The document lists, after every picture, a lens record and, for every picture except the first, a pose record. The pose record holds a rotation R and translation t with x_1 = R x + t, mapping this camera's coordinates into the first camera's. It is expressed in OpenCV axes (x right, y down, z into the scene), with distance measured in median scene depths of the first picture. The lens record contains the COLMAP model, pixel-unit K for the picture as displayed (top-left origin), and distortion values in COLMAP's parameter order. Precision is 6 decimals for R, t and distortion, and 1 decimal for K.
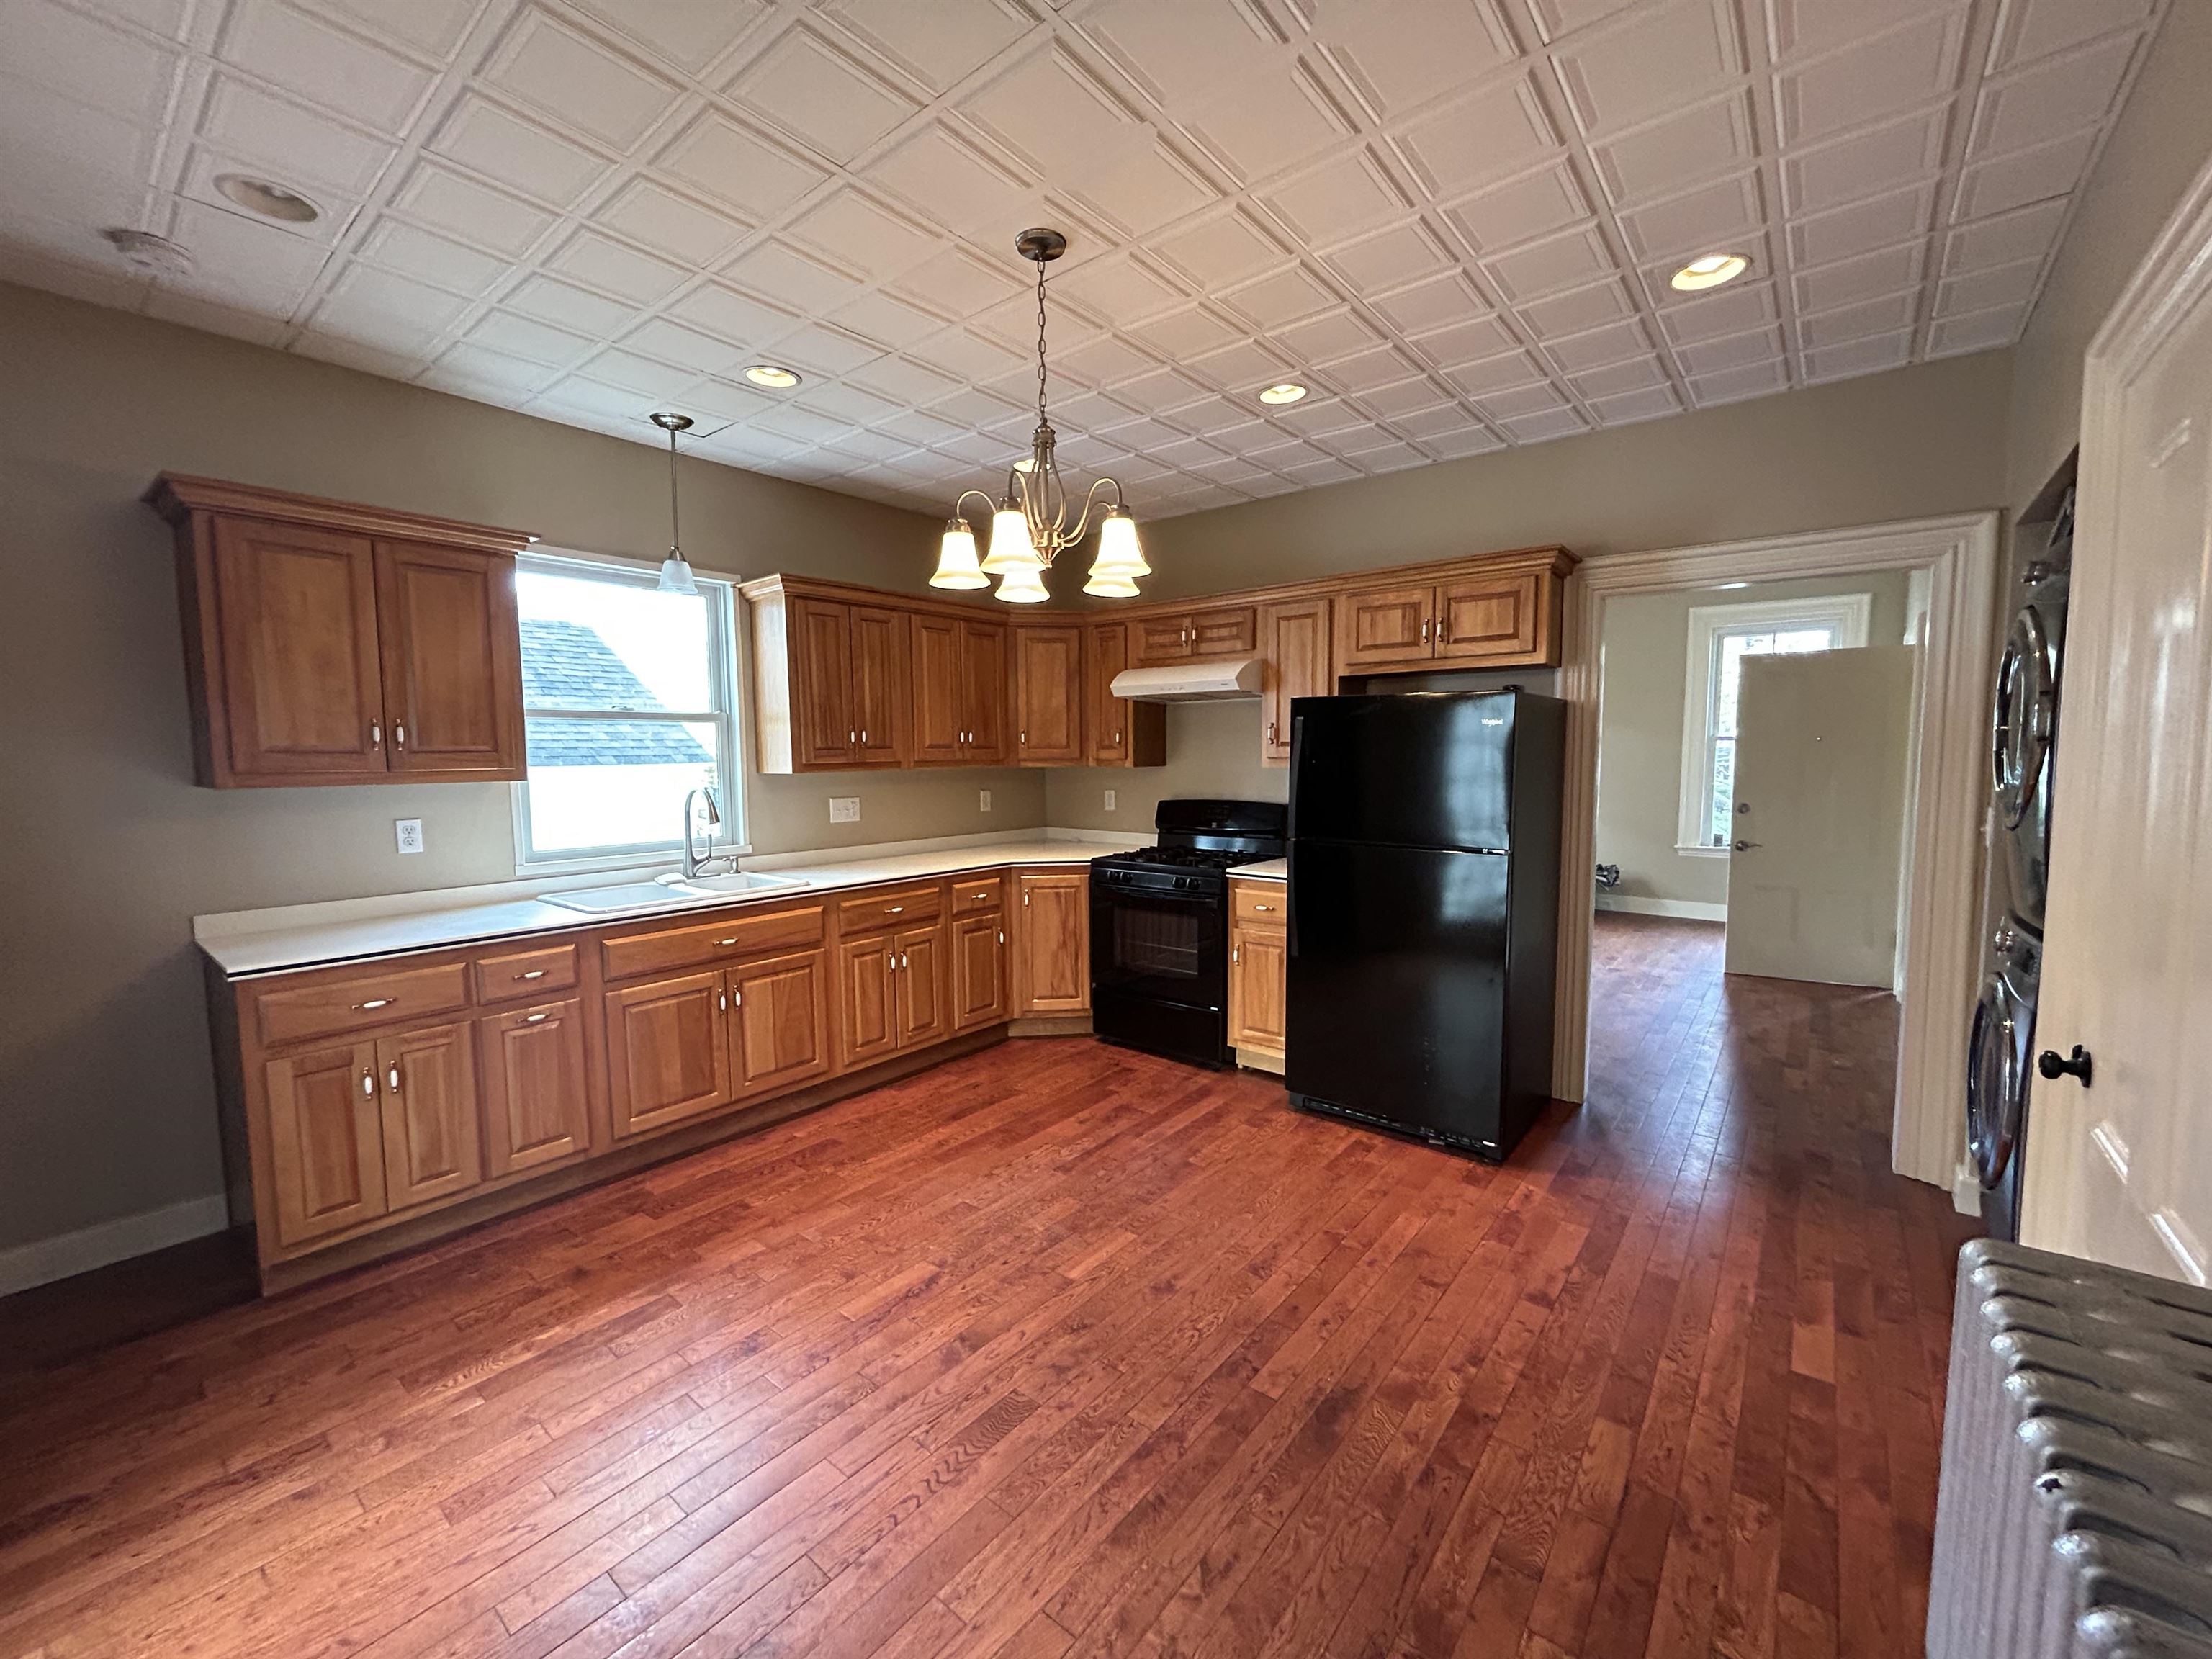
lens RADIAL K [[892.1, 0, 1102.2], [0, 892.1, 822.6], [0, 0, 1]] dist [0.000616, 0.000436]
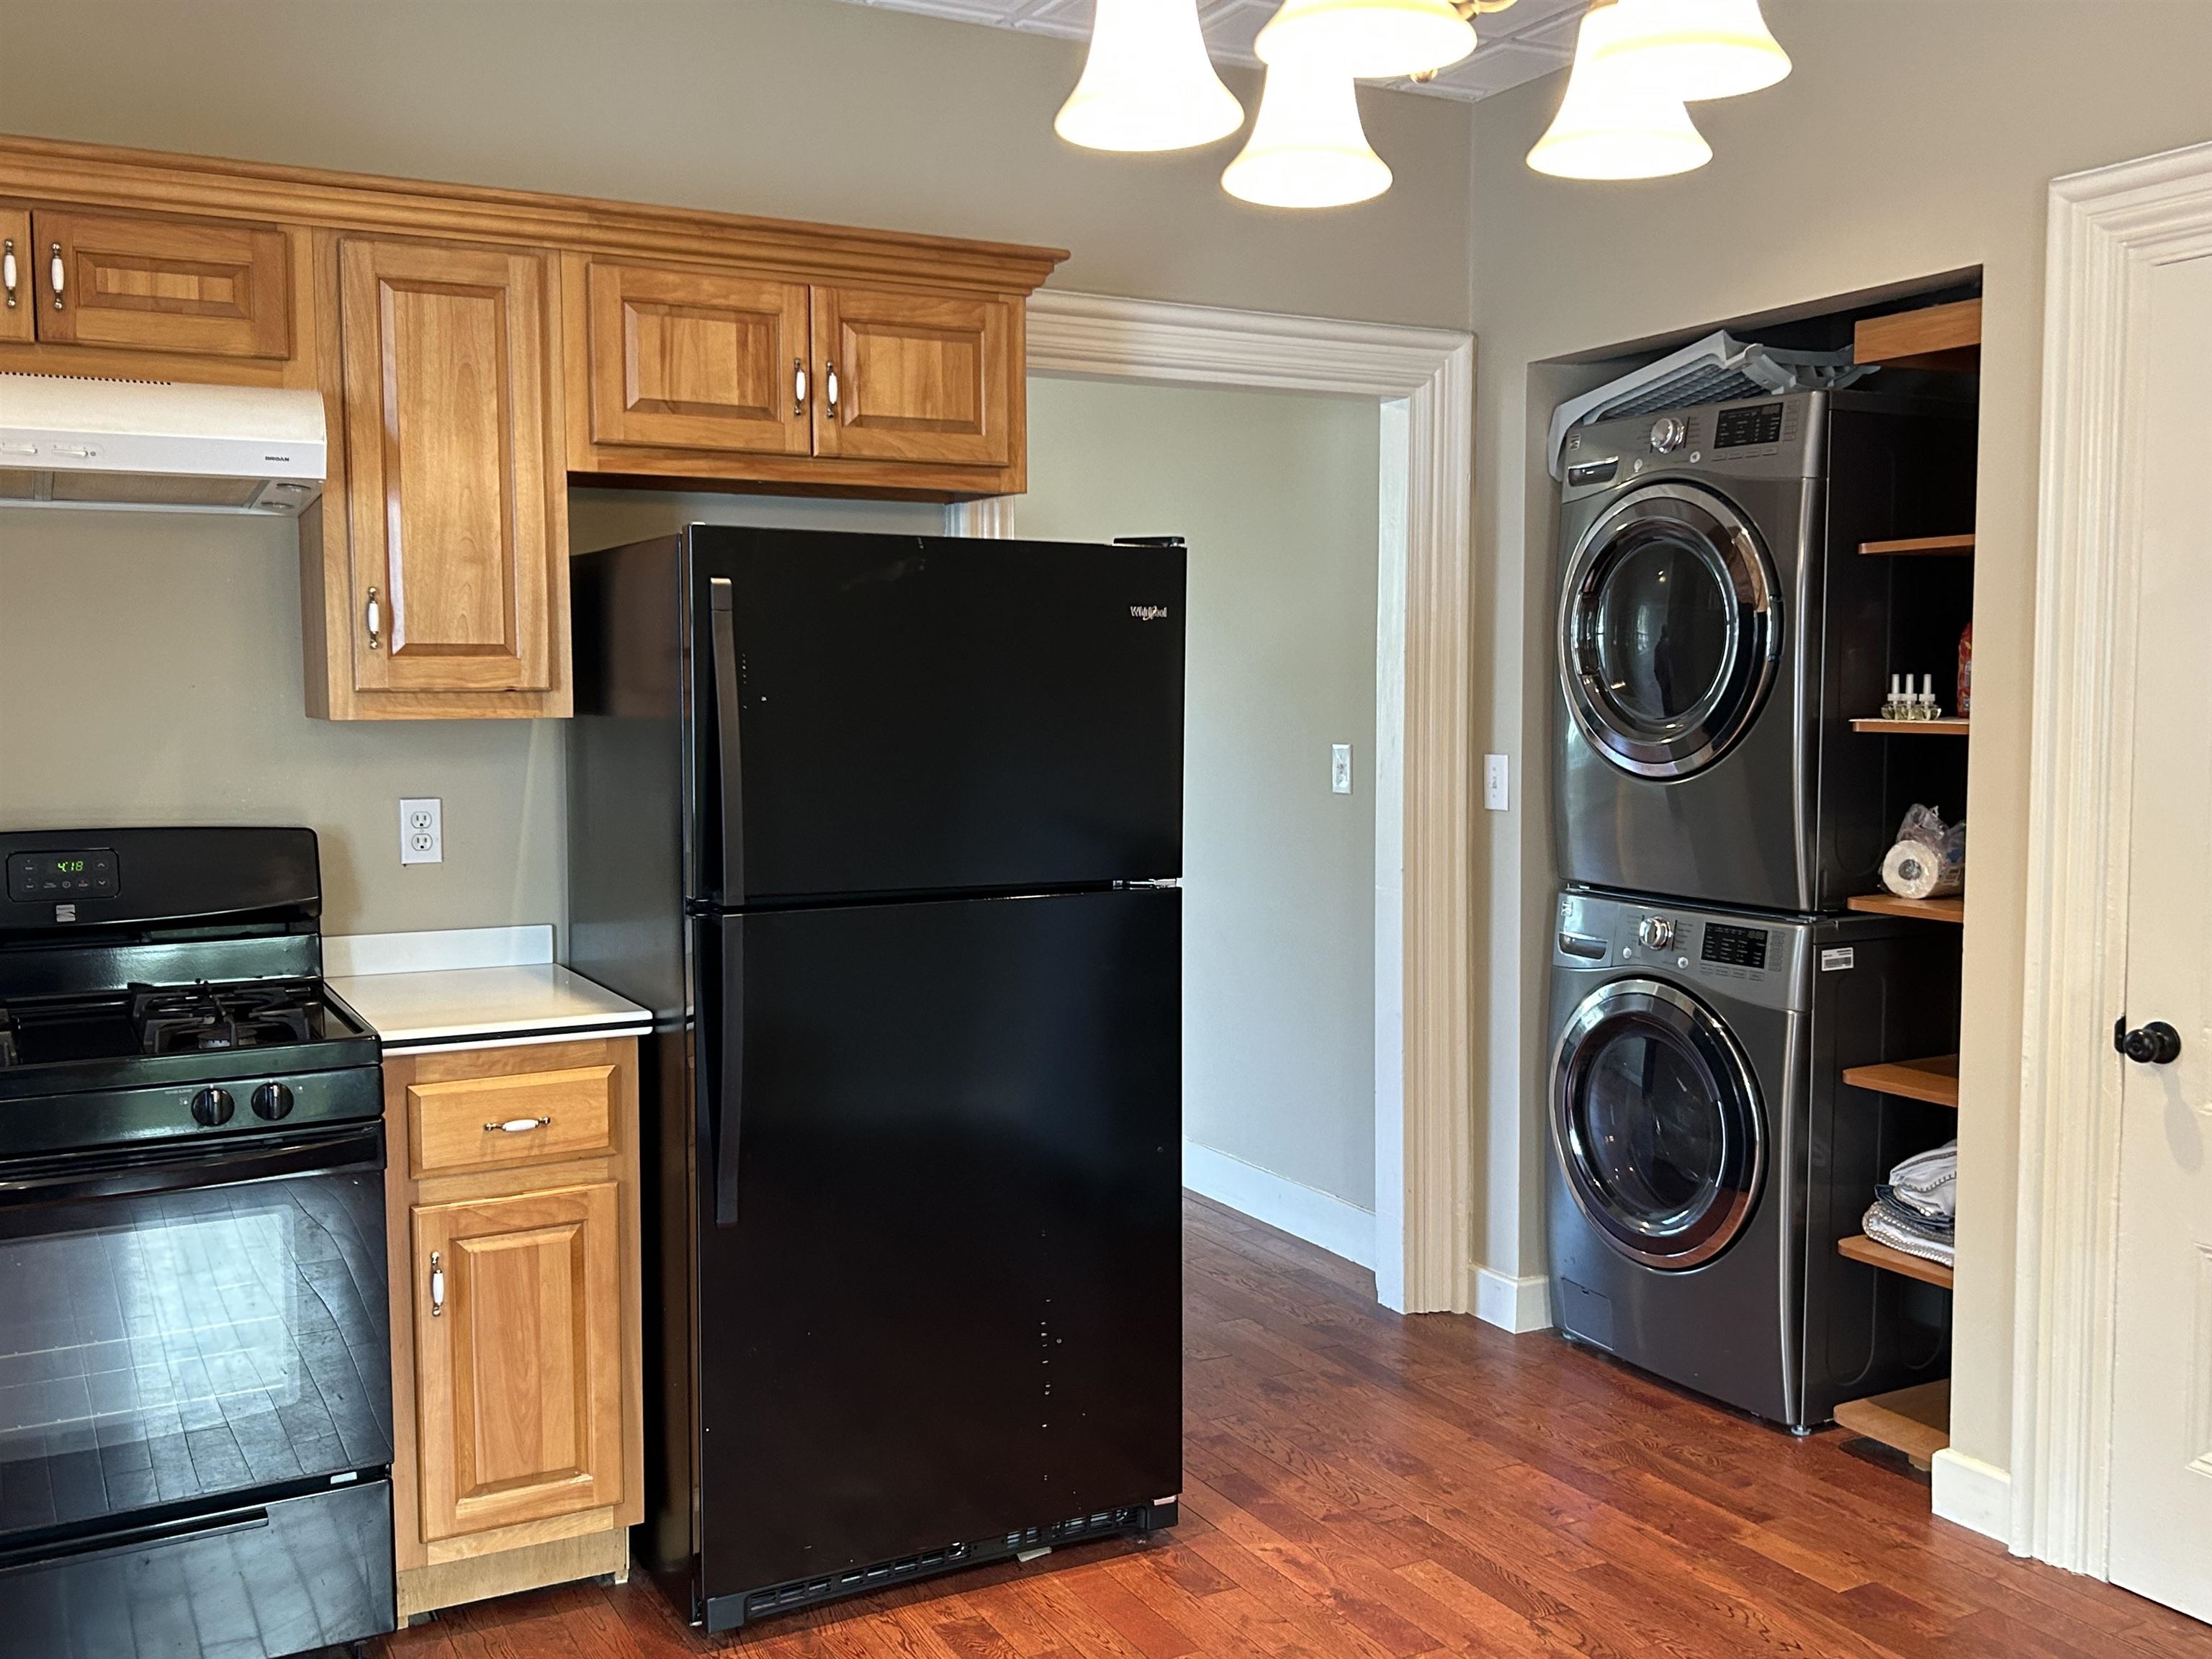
lens RADIAL K [[2003.9, 0, 1106.0], [0, 2003.9, 829.5], [0, 0, 1]] dist [0.055385, -0.004486]
pose [[0.394640, -0.064224, 0.916588, -0.505097], [0.077845, 0.996305, 0.036293, -0.032649], [-0.915532, 0.057029, 0.398182, 0.550125]]
